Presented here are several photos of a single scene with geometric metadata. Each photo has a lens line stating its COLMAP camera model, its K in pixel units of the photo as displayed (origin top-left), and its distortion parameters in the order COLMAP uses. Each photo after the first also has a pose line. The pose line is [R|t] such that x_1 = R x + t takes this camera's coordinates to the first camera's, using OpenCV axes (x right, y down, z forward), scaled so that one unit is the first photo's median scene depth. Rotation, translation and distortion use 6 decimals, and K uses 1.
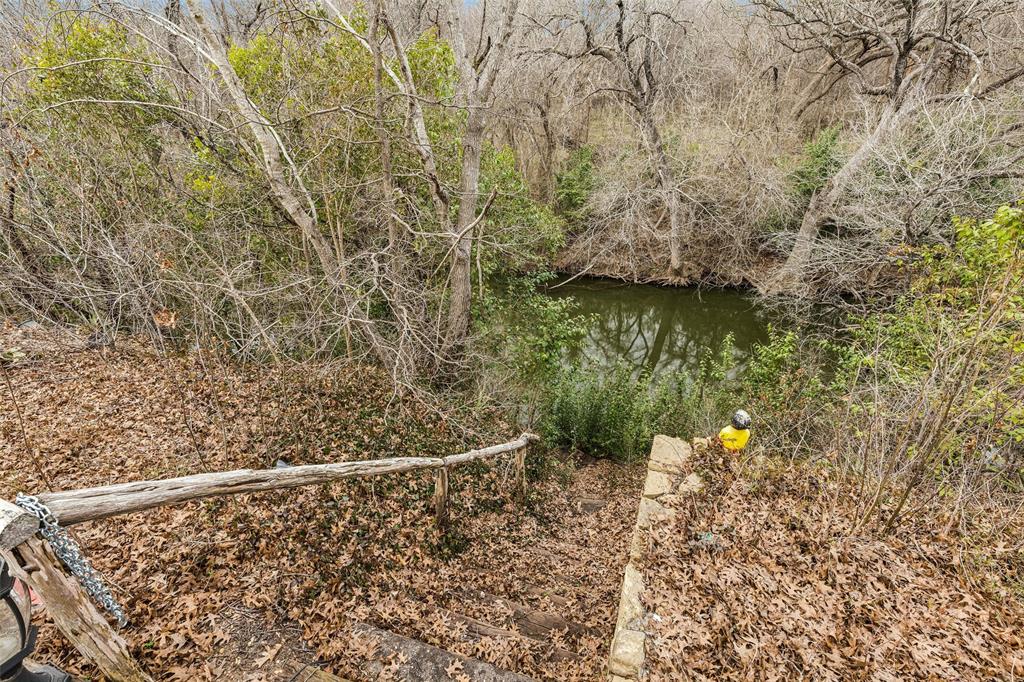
lens RADIAL K [[482.9, 0, 511.3], [0, 482.9, 341.4], [0, 0, 1]] dist [0.006018, 0.000861]
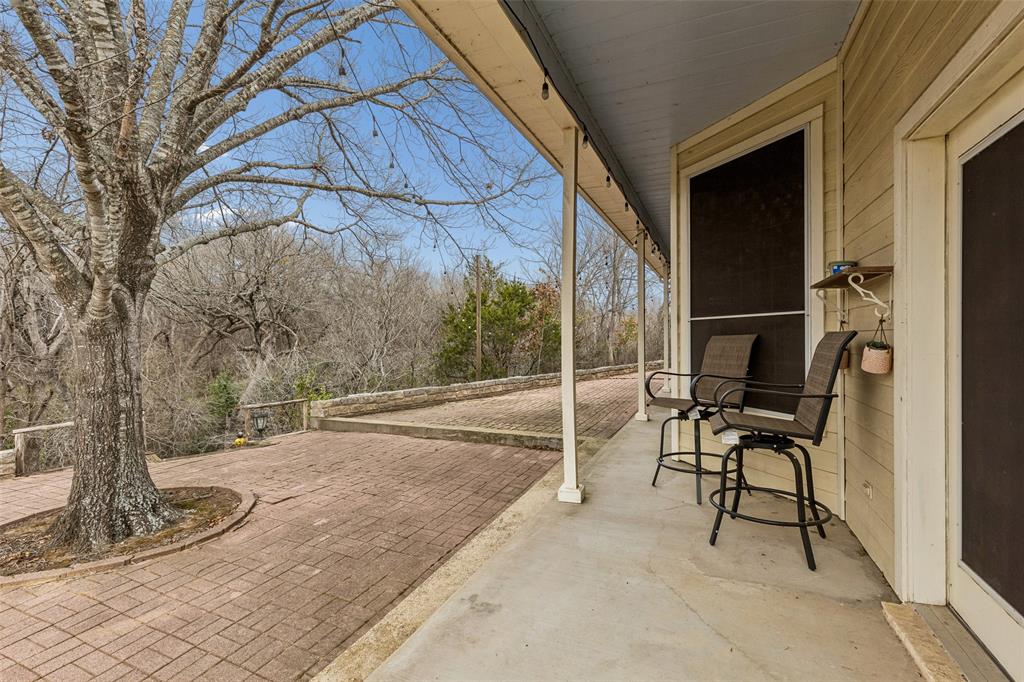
lens RADIAL K [[467.3, 0, 510.7], [0, 467.3, 339.8], [0, 0, 1]] dist [-0.000180, -0.000006]
pose [[0.448171, 0.006667, 0.893923, -0.163845], [0.417206, 0.882831, -0.215752, 0.104519], [-0.790621, 0.469644, 0.392877, -0.210278]]
